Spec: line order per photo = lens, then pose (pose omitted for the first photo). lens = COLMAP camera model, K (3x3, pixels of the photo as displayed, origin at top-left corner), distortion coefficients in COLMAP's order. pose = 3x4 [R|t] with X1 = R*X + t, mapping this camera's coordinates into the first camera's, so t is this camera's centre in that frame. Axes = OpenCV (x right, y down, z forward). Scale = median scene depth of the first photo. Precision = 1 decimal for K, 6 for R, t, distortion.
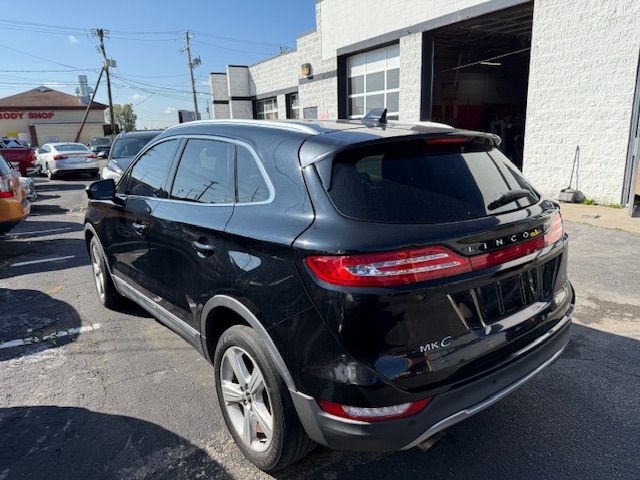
lens RADIAL K [[443.4, 0, 319.1], [0, 443.4, 252.4], [0, 0, 1]] dist [0.053689, -0.070228]
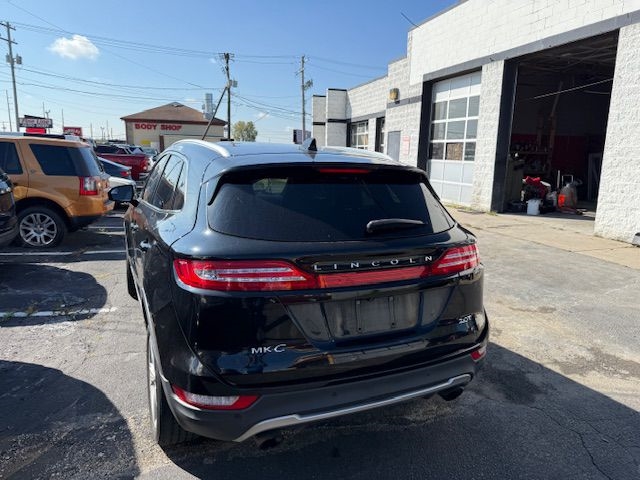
lens RADIAL K [[443.4, 0, 319.1], [0, 443.4, 252.4], [0, 0, 1]] dist [0.053689, -0.070228]
pose [[0.971230, 0.101834, -0.215272, 0.124070], [-0.111186, 0.993292, -0.031758, -0.002109], [0.210594, 0.054780, 0.976038, -0.013742]]
